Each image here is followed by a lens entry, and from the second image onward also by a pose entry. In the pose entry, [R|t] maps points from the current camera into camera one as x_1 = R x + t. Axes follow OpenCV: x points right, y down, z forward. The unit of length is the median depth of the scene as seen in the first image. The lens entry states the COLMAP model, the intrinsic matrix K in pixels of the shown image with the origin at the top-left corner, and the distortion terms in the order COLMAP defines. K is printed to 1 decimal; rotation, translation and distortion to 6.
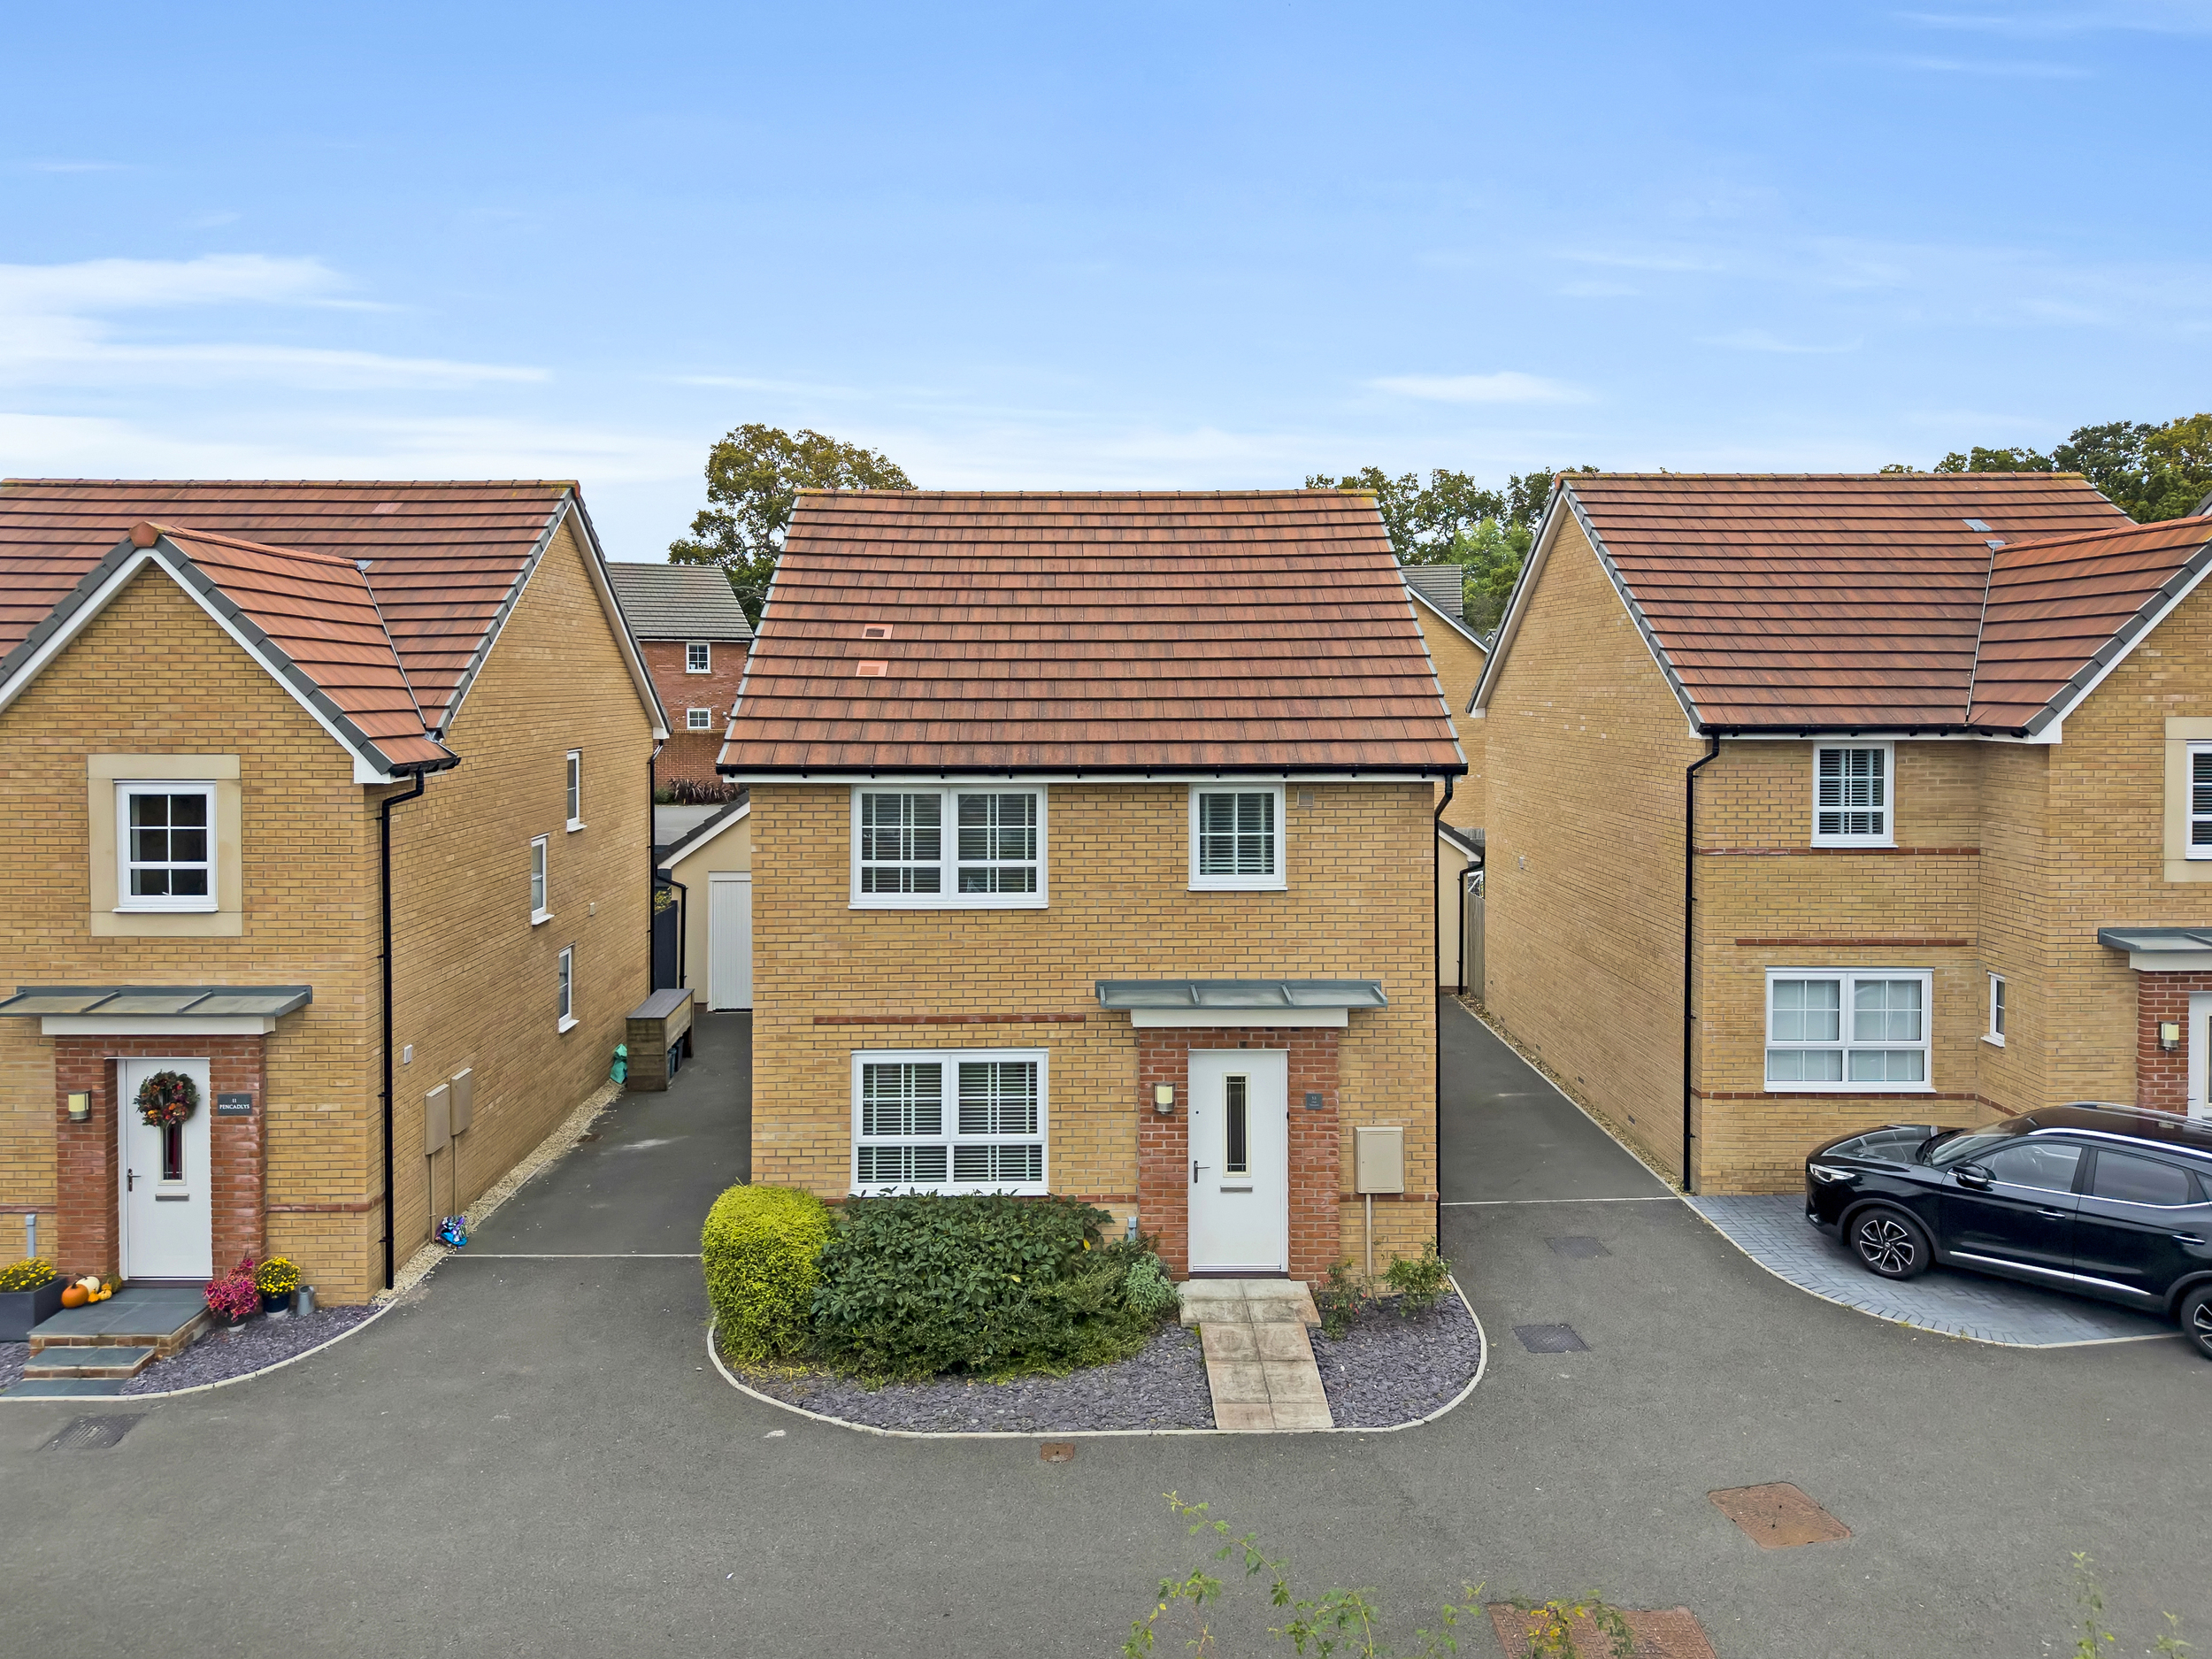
lens RADIAL K [[2086.3, 0, 1108.5], [0, 2086.3, 840.6], [0, 0, 1]] dist [0.018041, 0.000000]
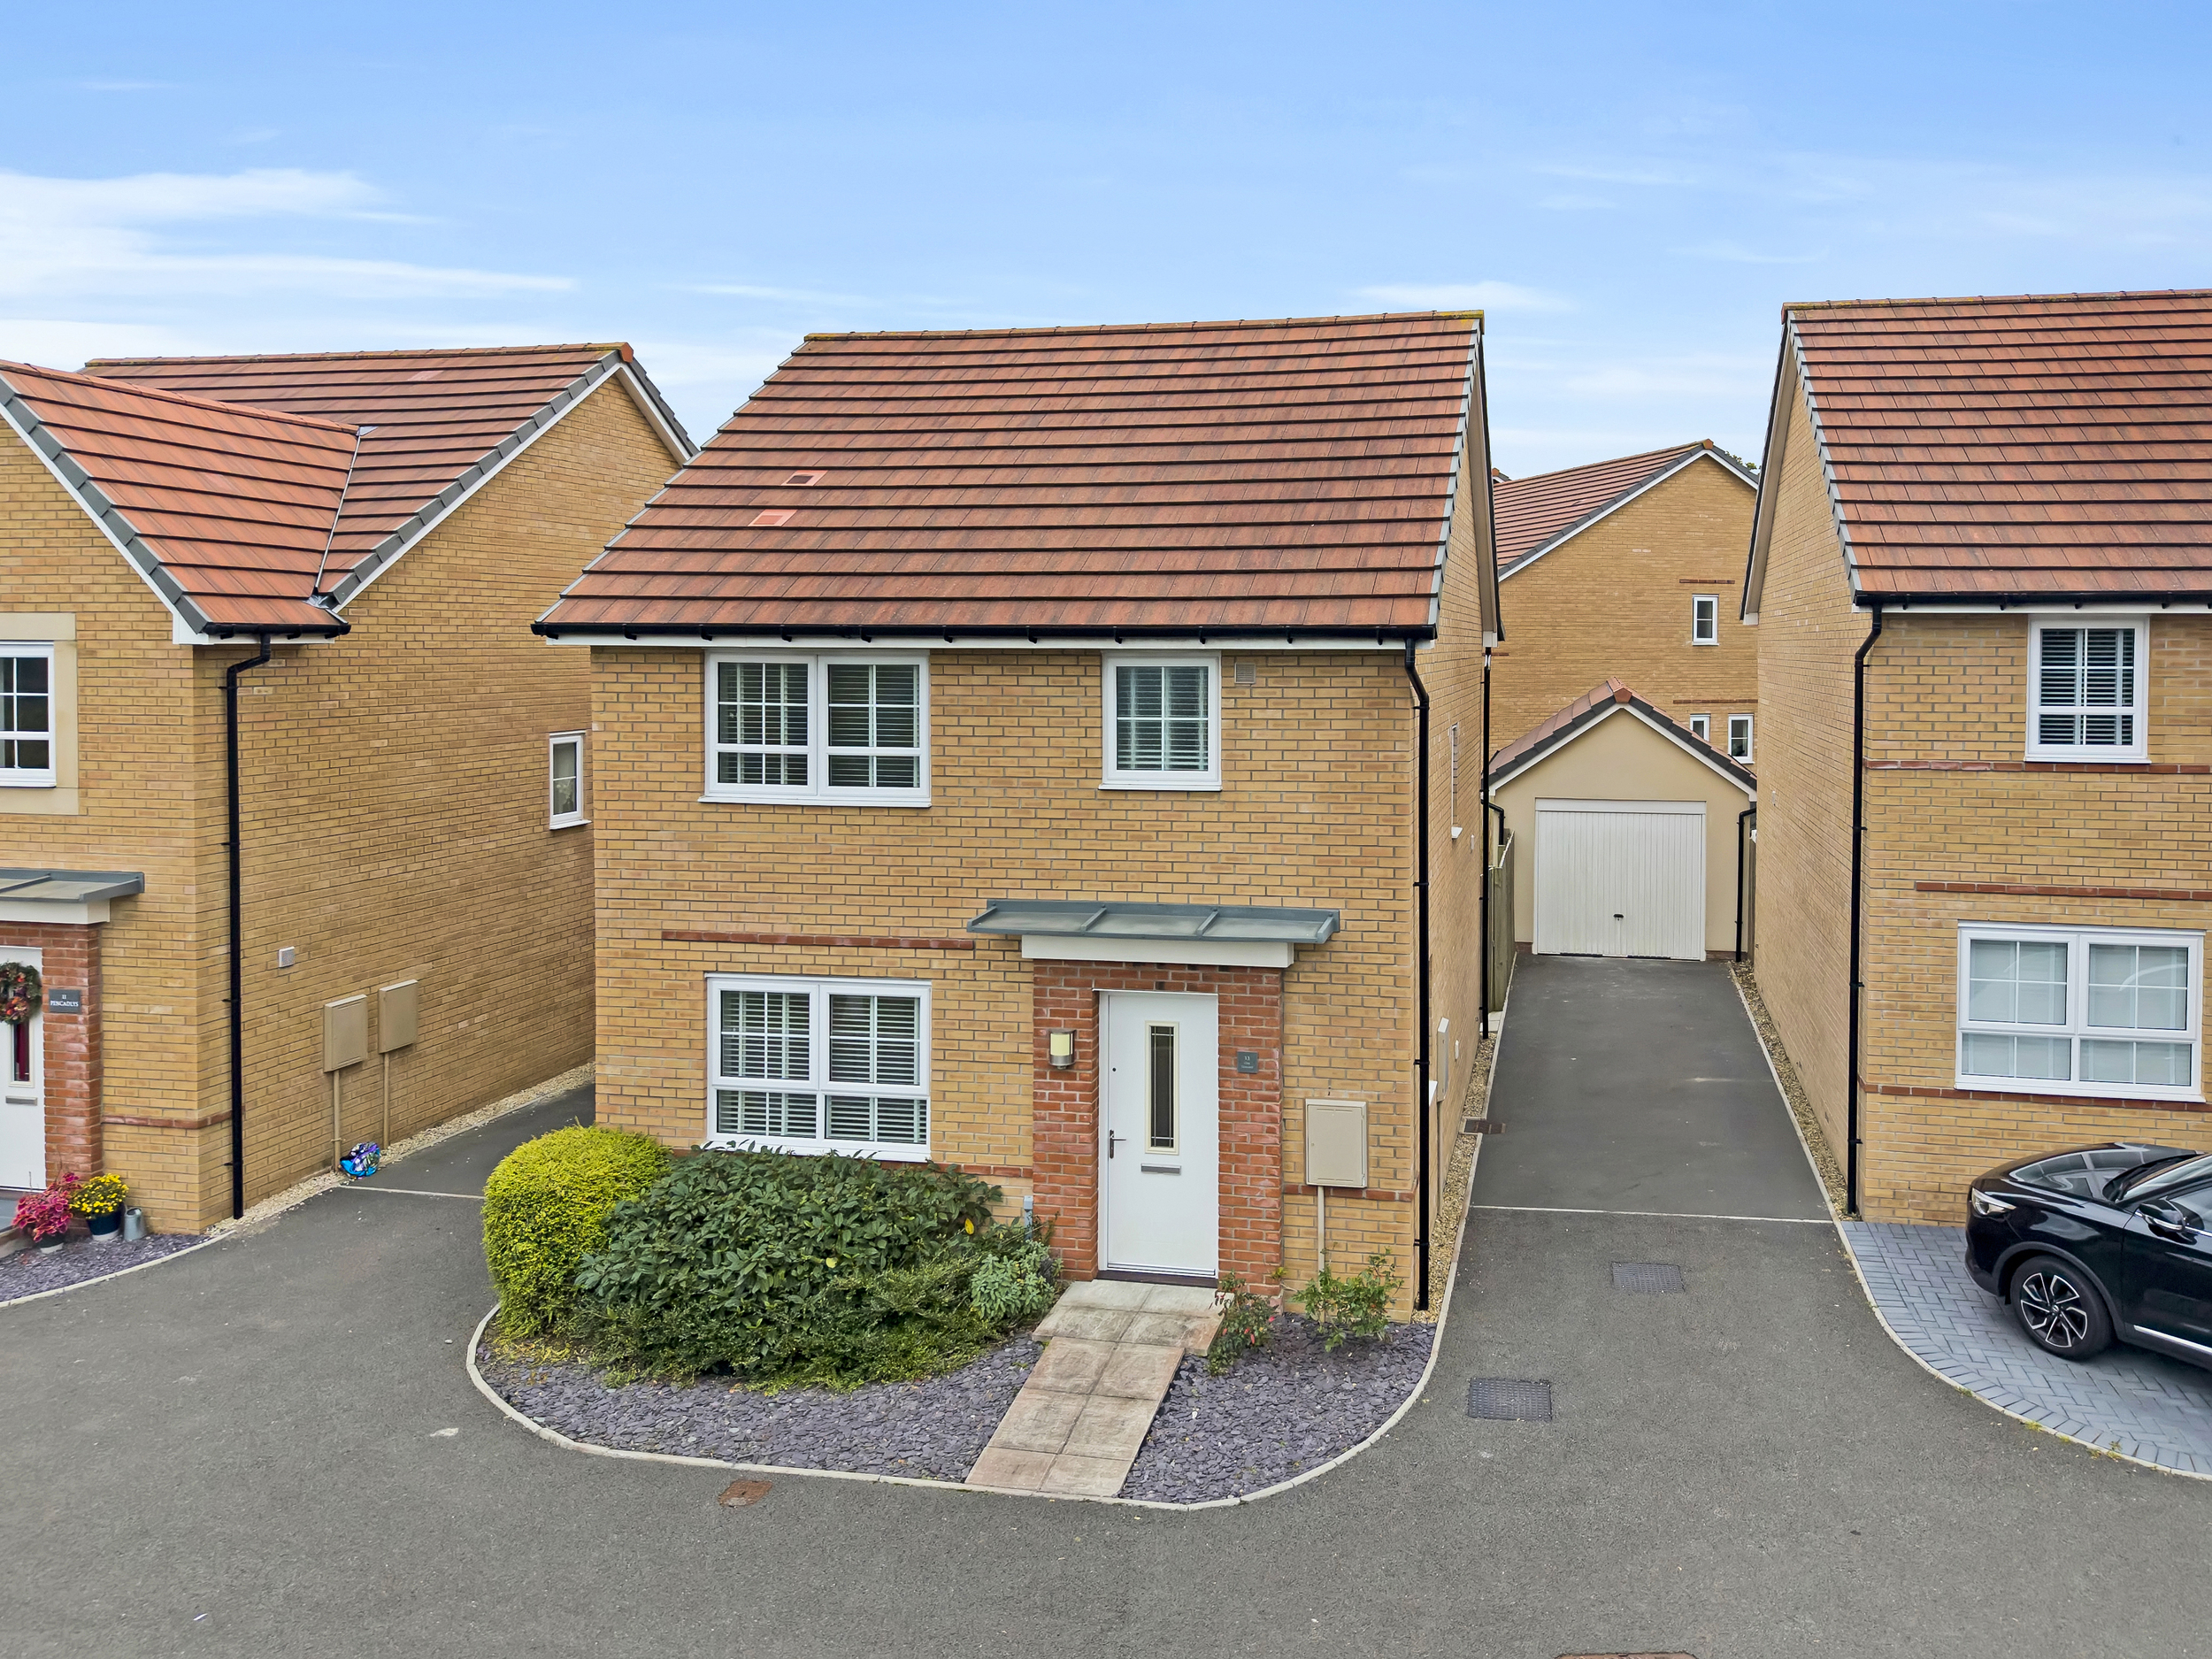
lens RADIAL K [[2086.3, 0, 1106.3], [0, 2086.3, 812.6], [0, 0, 1]] dist [0.018041, 0.000000]
pose [[0.969104, 0.024817, -0.245401, 0.234911], [-0.023729, 0.999691, 0.007392, 0.027062], [0.245508, -0.001340, 0.969394, 0.233499]]
